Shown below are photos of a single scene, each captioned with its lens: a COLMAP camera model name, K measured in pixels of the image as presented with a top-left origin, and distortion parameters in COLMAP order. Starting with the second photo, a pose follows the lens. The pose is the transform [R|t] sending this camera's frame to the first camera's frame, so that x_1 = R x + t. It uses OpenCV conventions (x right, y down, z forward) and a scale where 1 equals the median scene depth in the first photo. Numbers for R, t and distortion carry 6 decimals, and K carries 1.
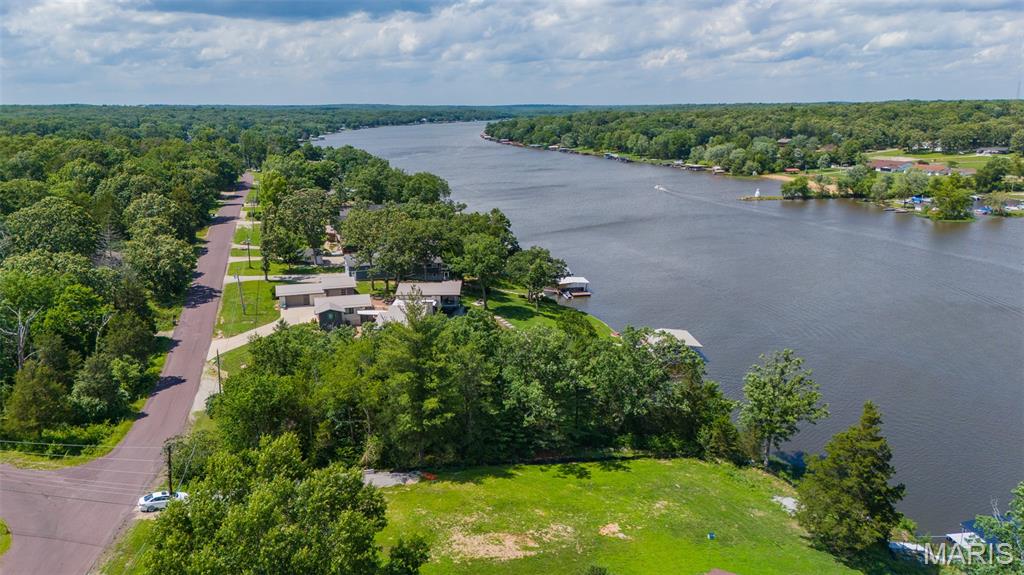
lens RADIAL K [[748.5, 0, 515.4], [0, 748.5, 282.7], [0, 0, 1]] dist [0.076305, -0.072205]
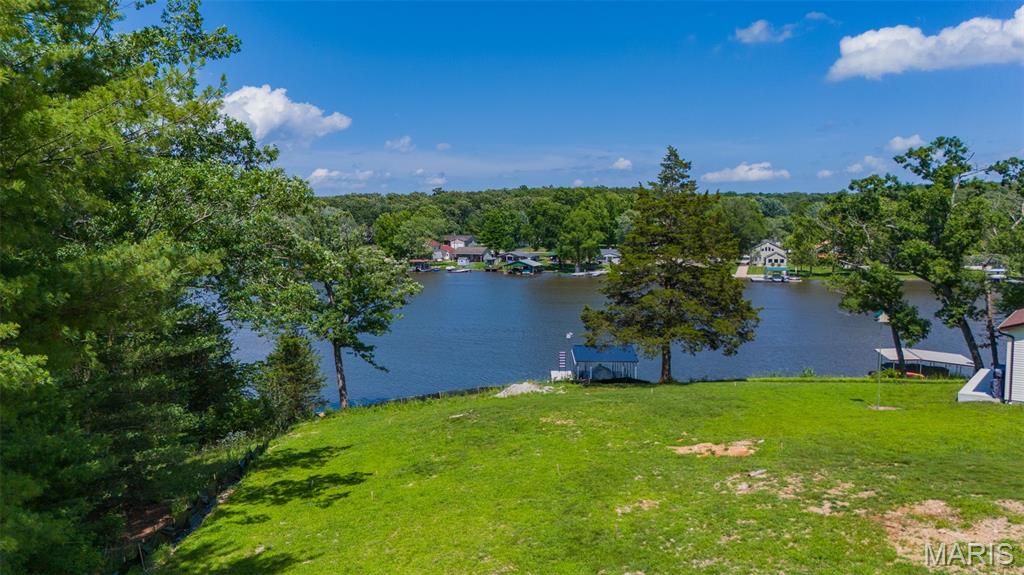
lens RADIAL K [[748.5, 0, 512.9], [0, 748.5, 291.2], [0, 0, 1]] dist [0.076305, -0.072205]
pose [[0.169728, -0.090467, 0.981330, -0.132136], [0.226128, 0.972784, 0.050569, 0.115867], [-0.959197, 0.213324, 0.185566, 0.552147]]
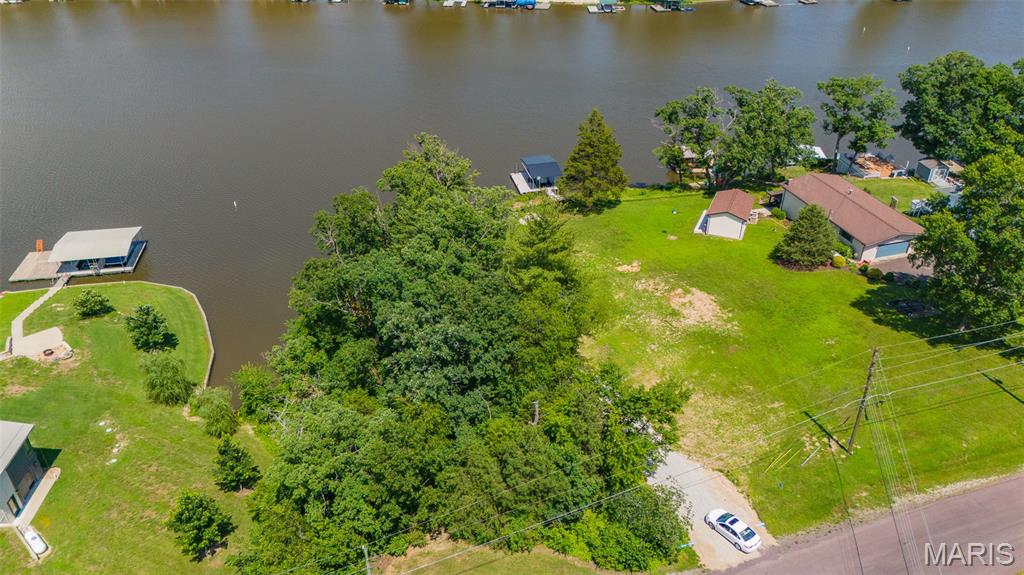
lens RADIAL K [[748.5, 0, 514.3], [0, 748.5, 285.0], [0, 0, 1]] dist [0.076305, -0.072205]
pose [[-0.084180, -0.524388, 0.847308, -0.539603], [0.234317, 0.816065, 0.528331, -0.213967], [-0.968509, 0.243013, 0.054177, 0.617994]]
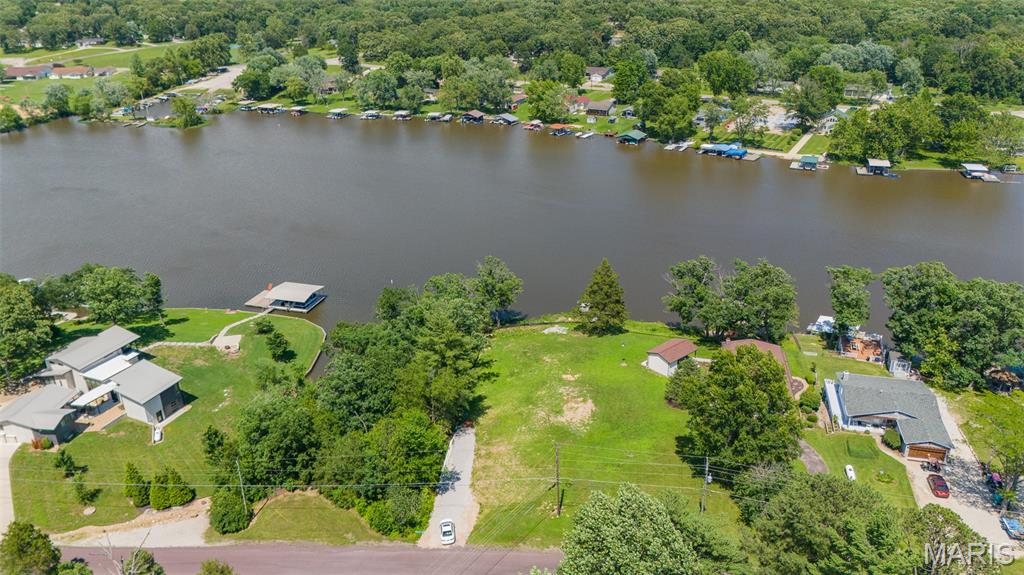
lens RADIAL K [[748.5, 0, 512.6], [0, 748.5, 286.3], [0, 0, 1]] dist [0.076305, -0.072205]
pose [[0.375745, -0.383849, 0.843490, -0.734123], [0.230893, 0.920259, 0.315929, -0.254519], [-0.897499, 0.076048, 0.434411, 0.180552]]
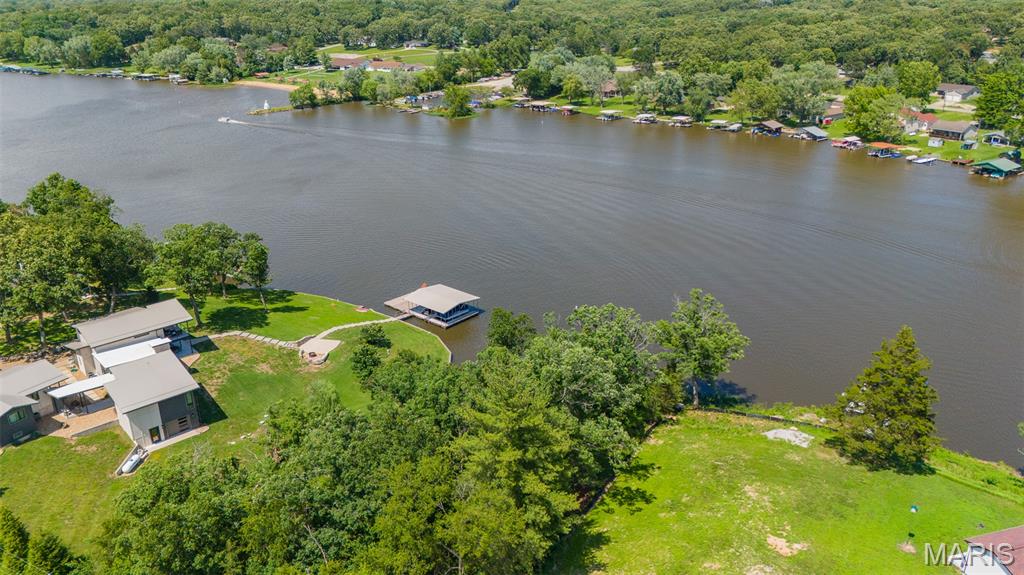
lens RADIAL K [[748.5, 0, 514.0], [0, 748.5, 286.4], [0, 0, 1]] dist [0.076305, -0.072205]
pose [[0.718392, -0.257592, 0.646189, -0.333758], [0.166279, 0.965573, 0.200050, -0.113312], [-0.675474, -0.036266, 0.736492, 0.305422]]
